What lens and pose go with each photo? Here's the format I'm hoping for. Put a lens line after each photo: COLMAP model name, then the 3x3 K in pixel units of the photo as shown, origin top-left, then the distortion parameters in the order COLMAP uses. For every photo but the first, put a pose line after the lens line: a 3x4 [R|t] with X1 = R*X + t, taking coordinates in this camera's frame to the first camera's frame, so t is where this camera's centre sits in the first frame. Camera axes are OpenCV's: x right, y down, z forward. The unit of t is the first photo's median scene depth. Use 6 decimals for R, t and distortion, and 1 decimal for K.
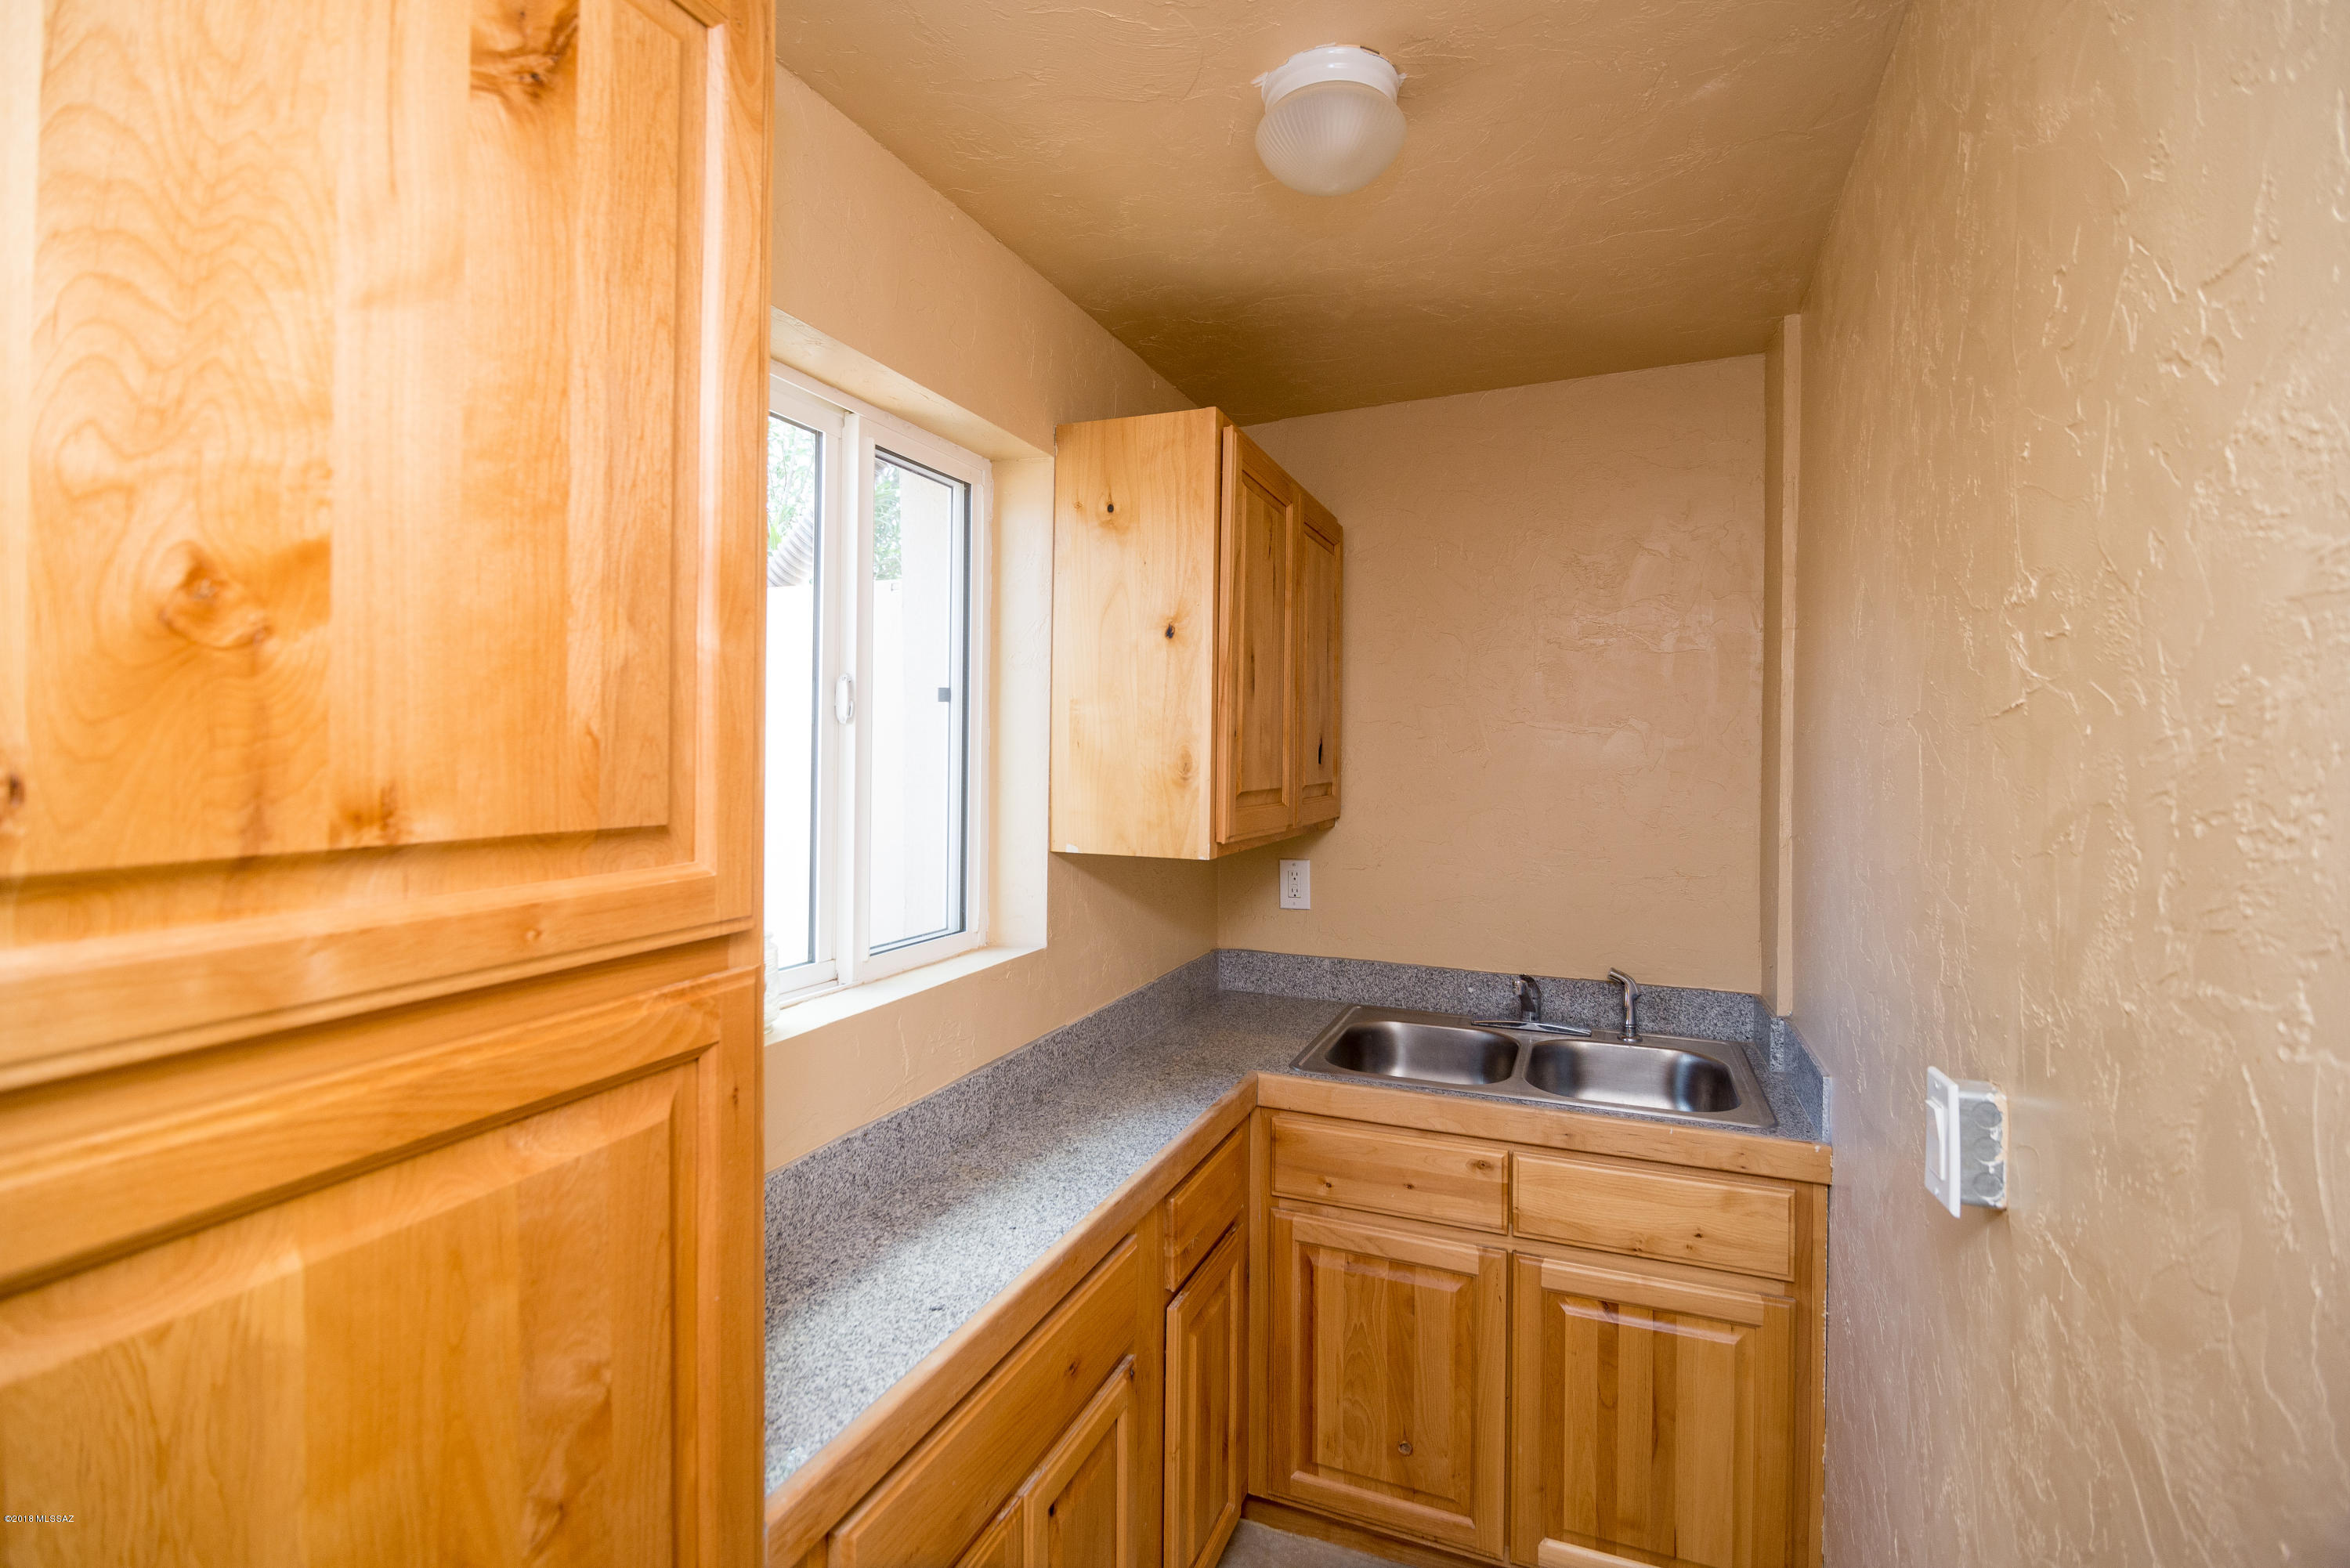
lens RADIAL K [[1090.0, 0, 1164.7], [0, 1090.0, 737.6], [0, 0, 1]] dist [0.001361, 0.000216]
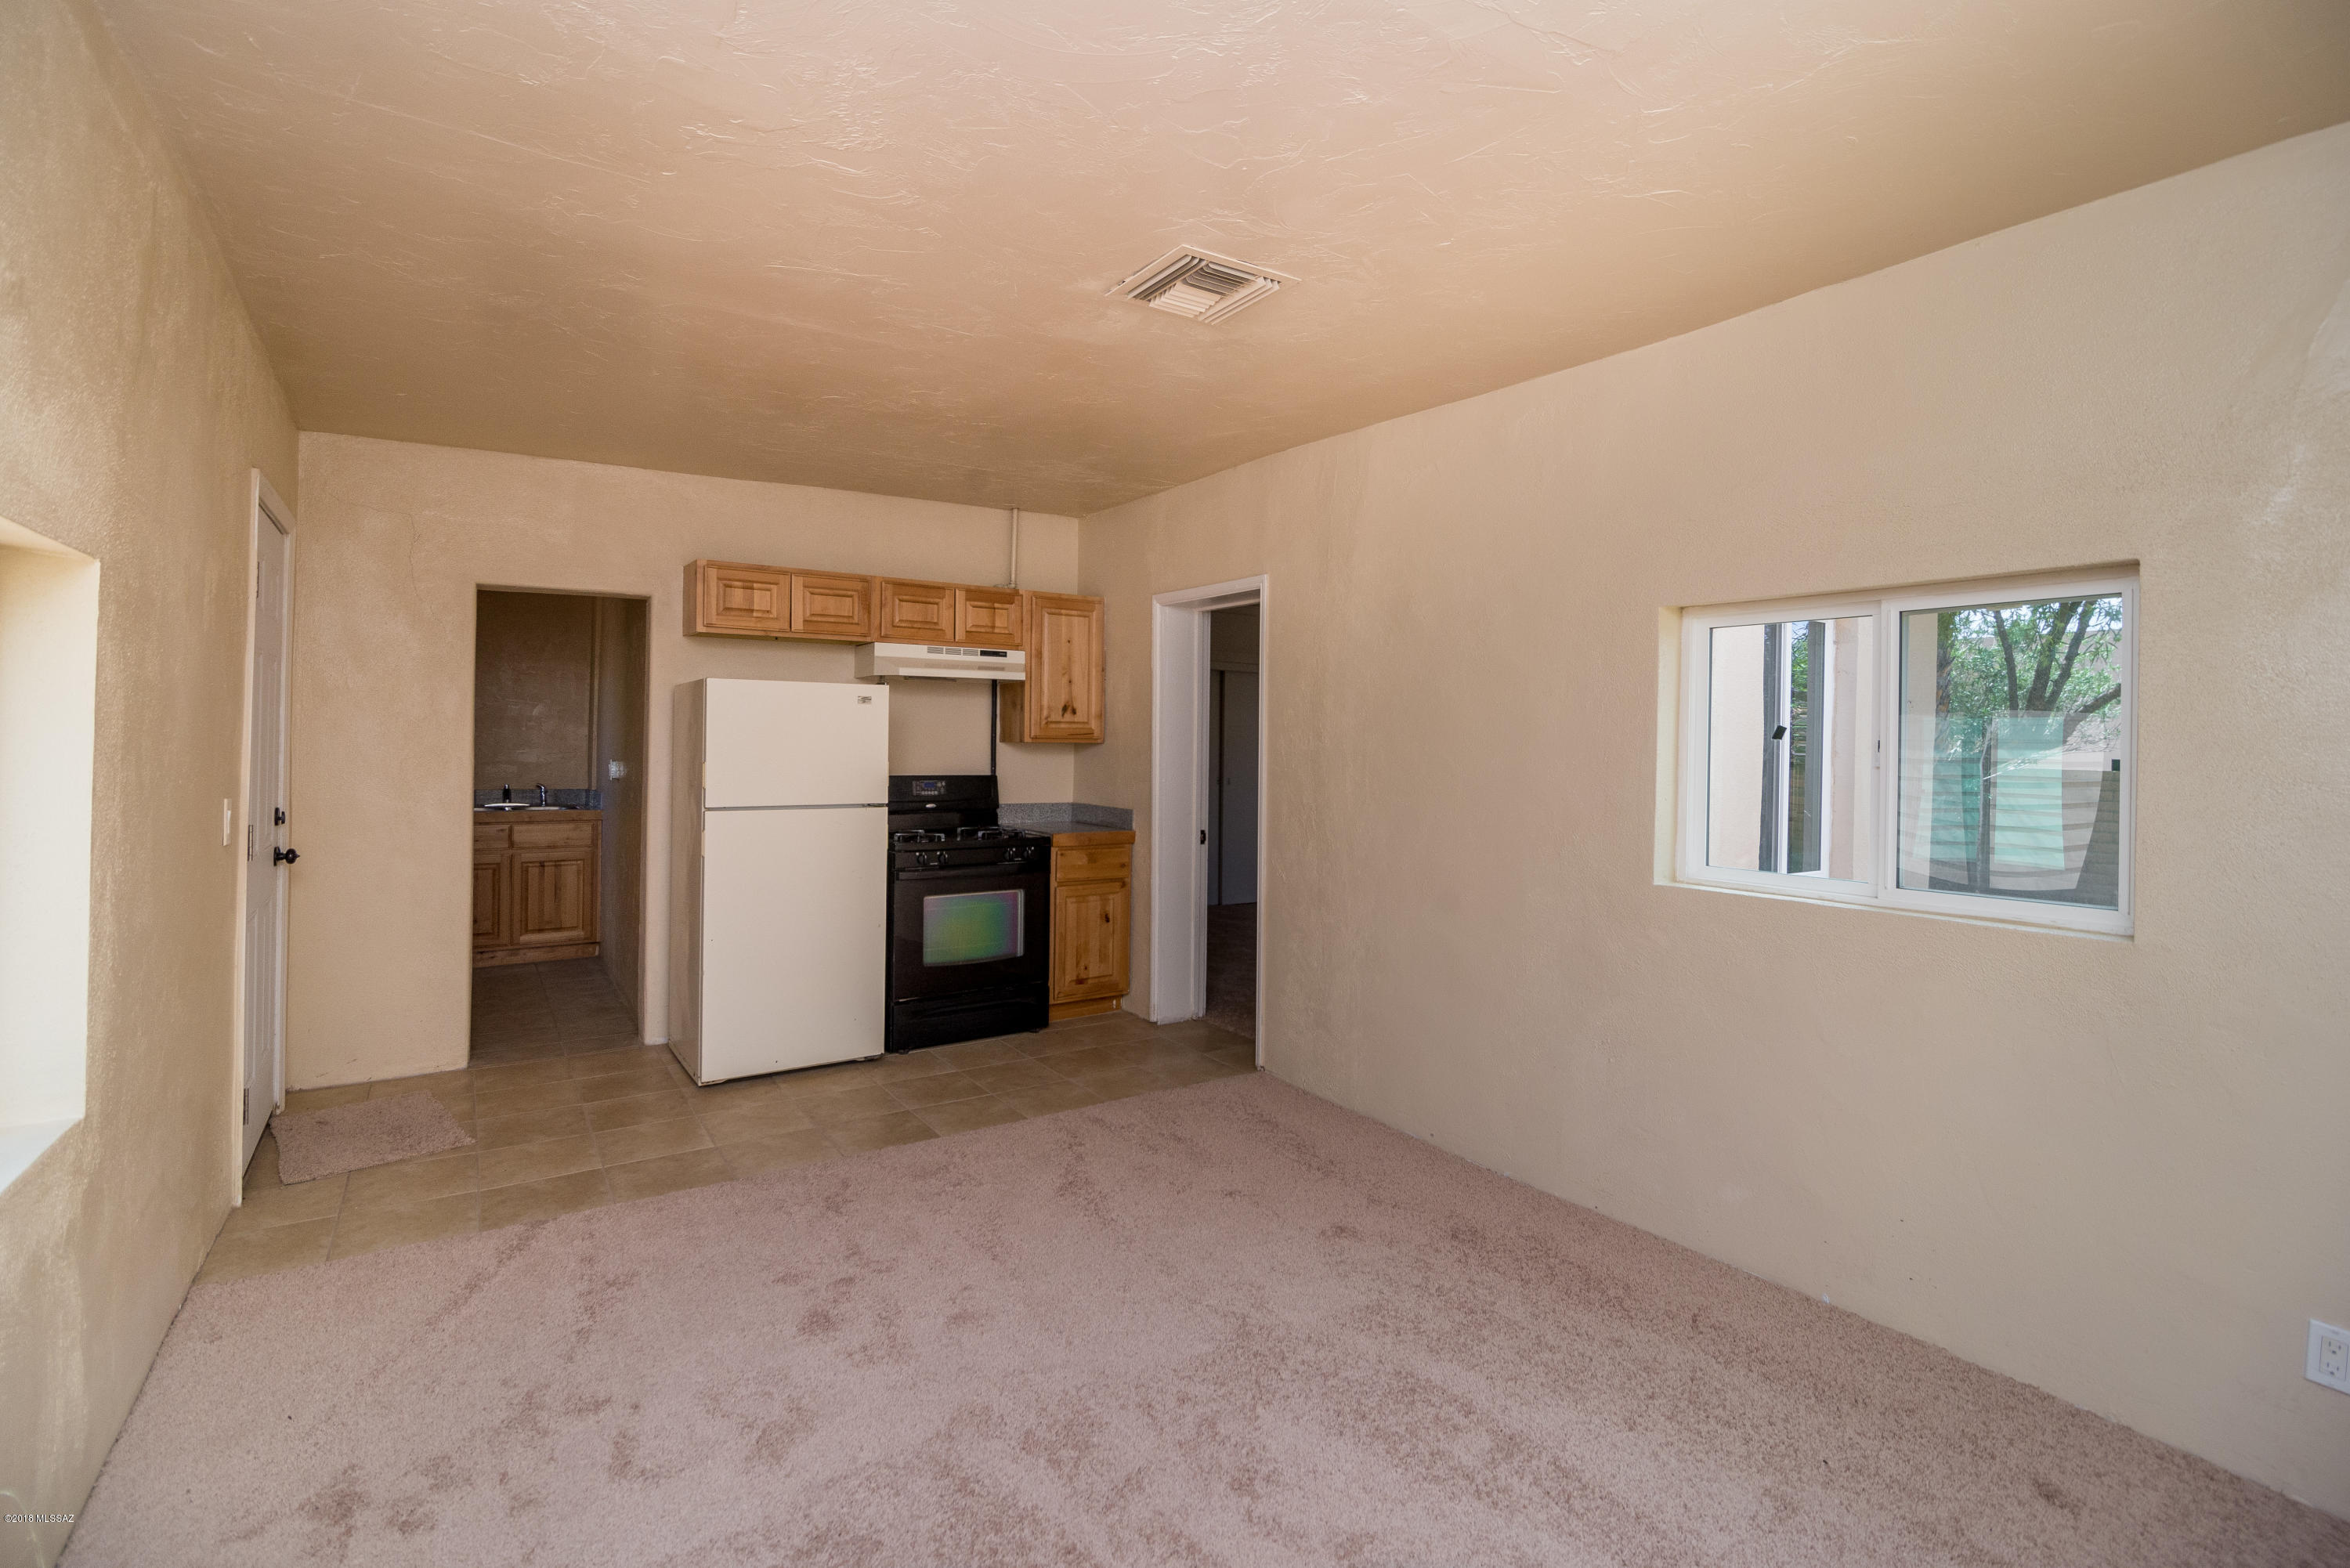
lens RADIAL K [[1090.0, 0, 1164.7], [0, 1090.0, 737.6], [0, 0, 1]] dist [0.001361, 0.000216]
pose [[0.577259, -0.006140, 0.816538, -1.282822], [-0.010643, 0.999830, 0.015043, 0.036119], [-0.816492, -0.017374, 0.577096, -2.620626]]
